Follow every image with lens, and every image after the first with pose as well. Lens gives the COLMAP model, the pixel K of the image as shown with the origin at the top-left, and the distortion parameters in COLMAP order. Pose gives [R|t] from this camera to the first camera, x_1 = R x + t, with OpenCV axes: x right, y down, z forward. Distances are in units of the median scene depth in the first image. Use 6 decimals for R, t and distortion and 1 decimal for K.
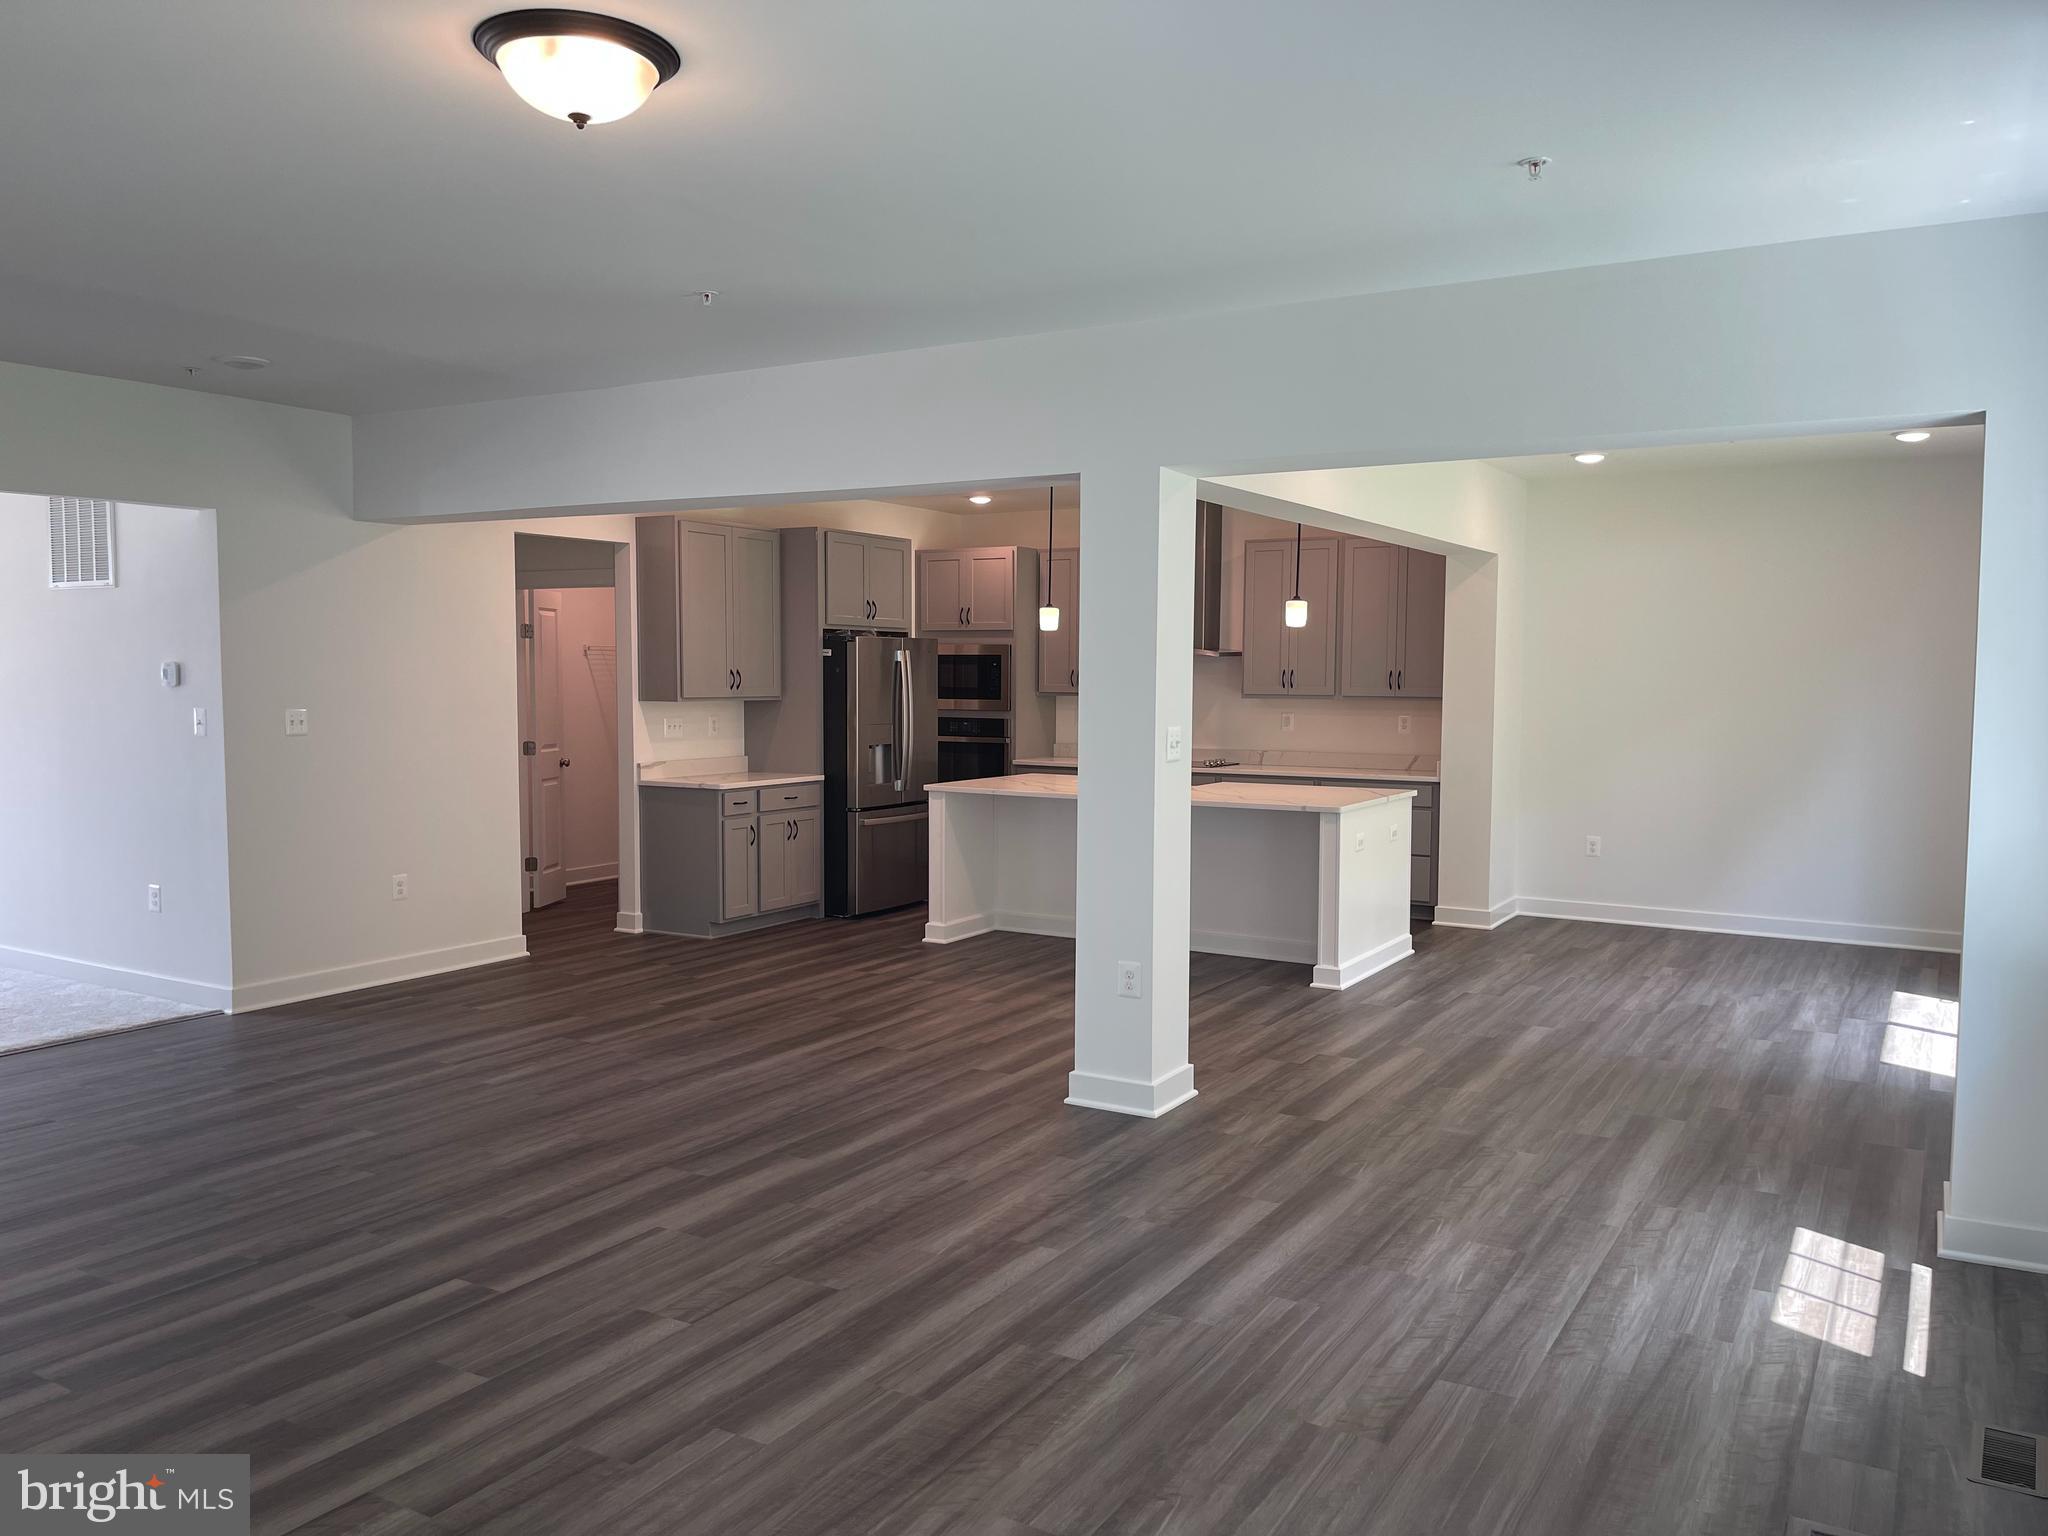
lens RADIAL K [[1564.3, 0, 1023.8], [0, 1564.3, 767.7], [0, 0, 1]] dist [0.030609, -0.041767]
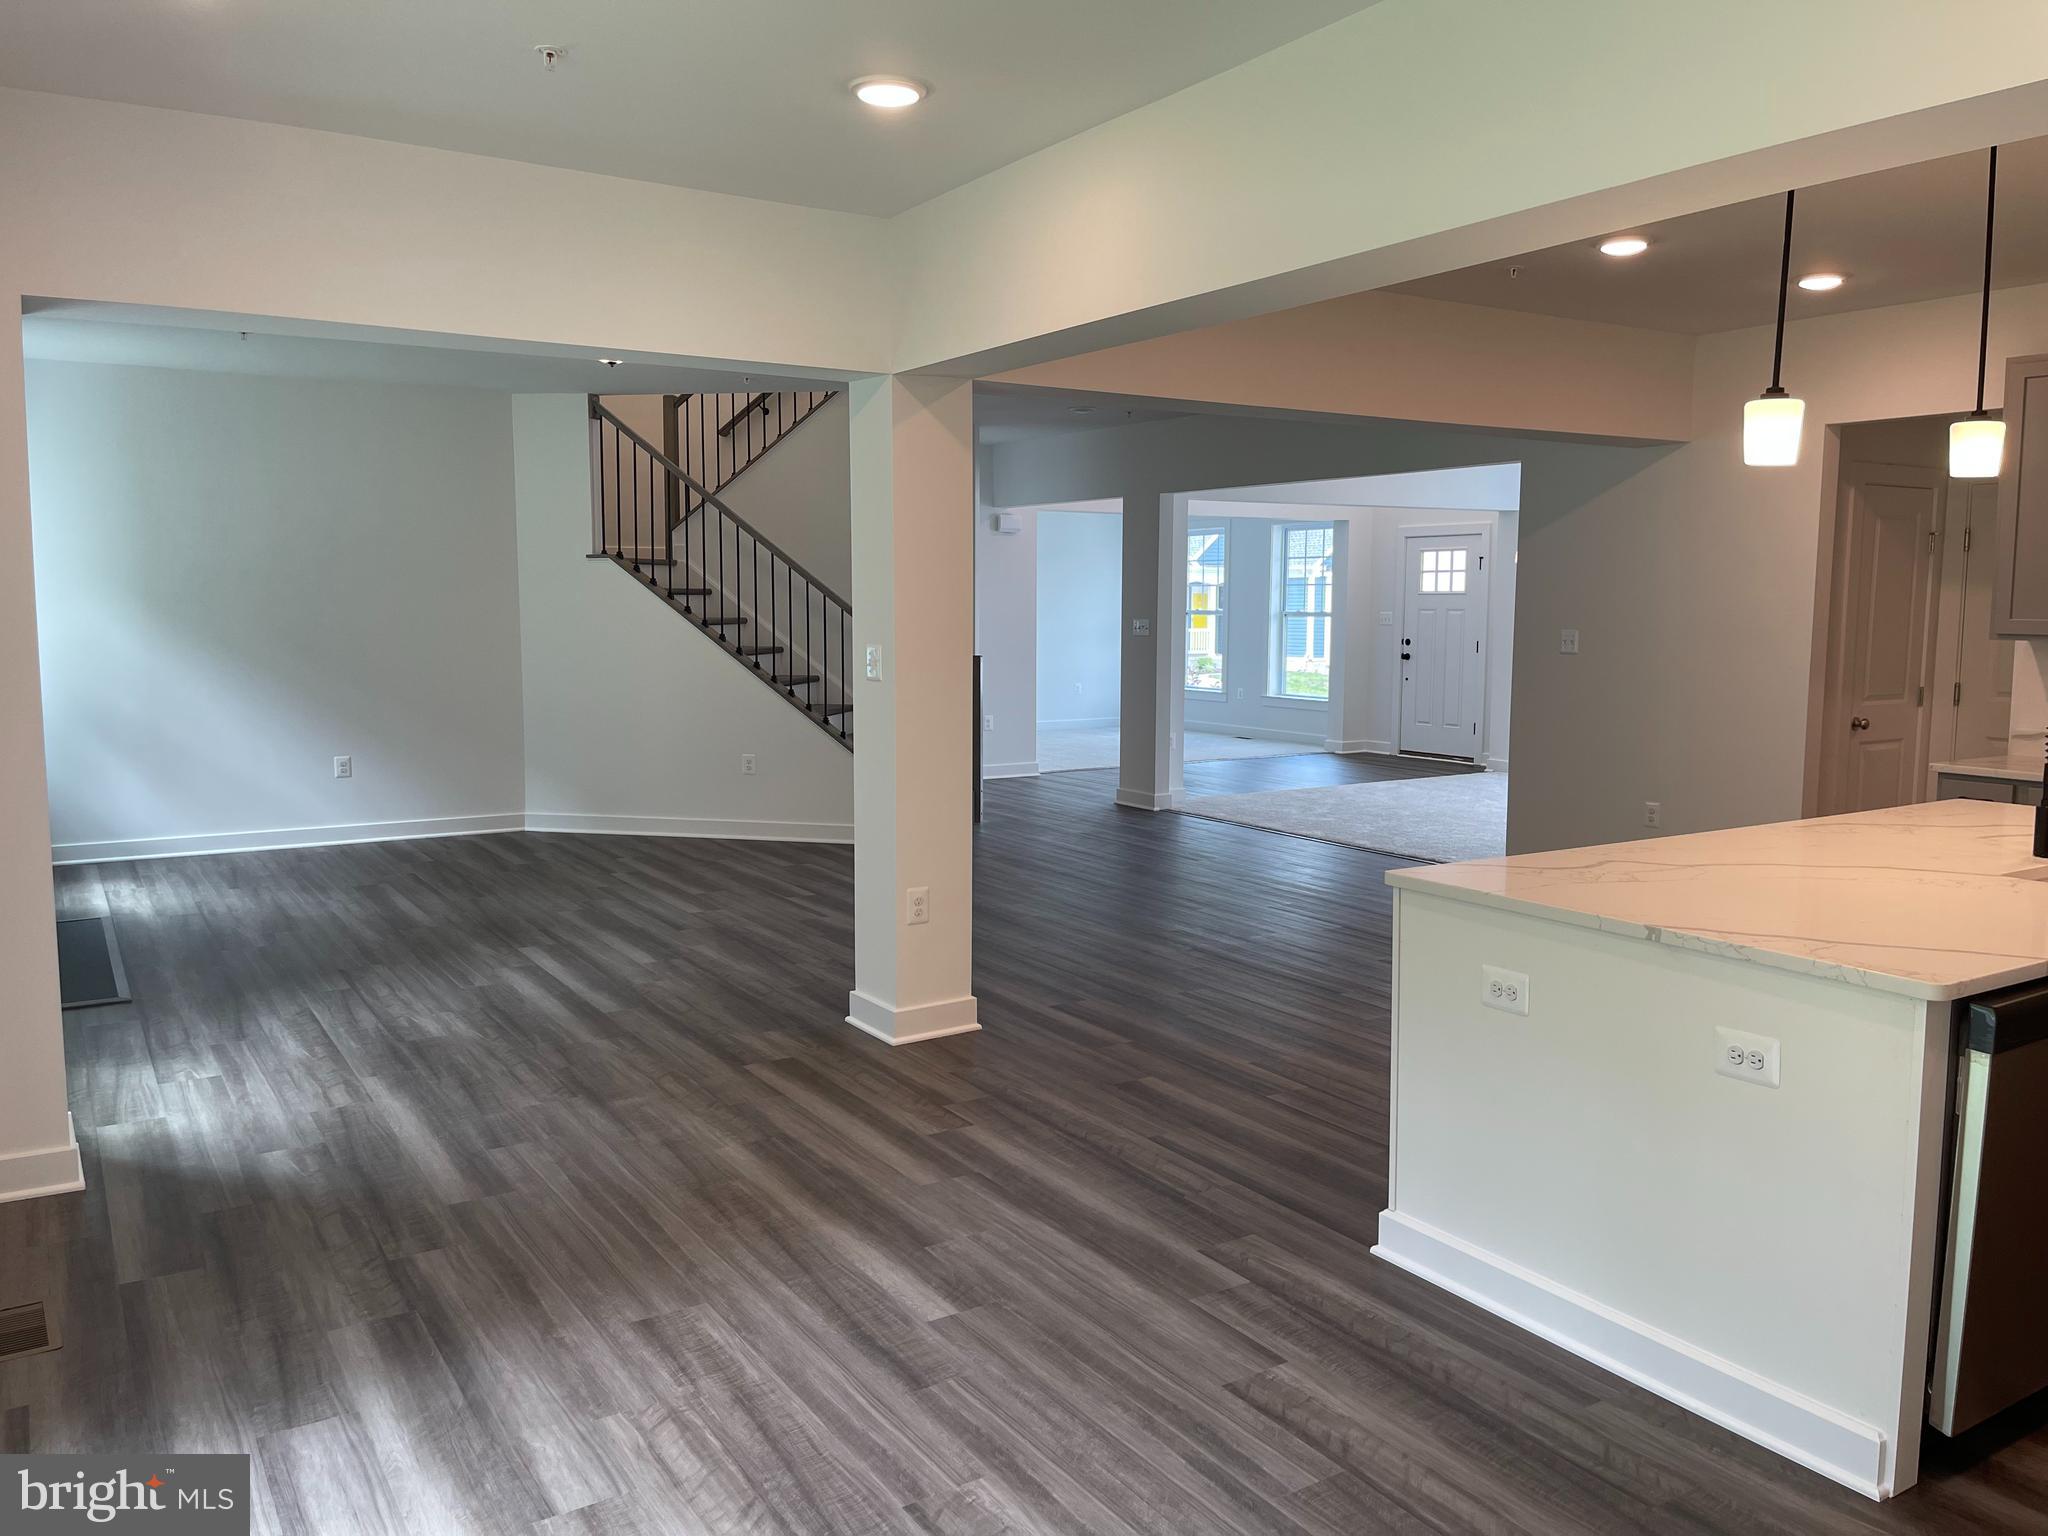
lens RADIAL K [[1564.3, 0, 1027.6], [0, 1564.3, 769.3], [0, 0, 1]] dist [0.030609, -0.041767]
pose [[-0.452807, 0.092208, -0.886828, 1.009614], [-0.062298, 0.988935, 0.134634, -0.093540], [0.889430, 0.116211, -0.442052, 1.679935]]
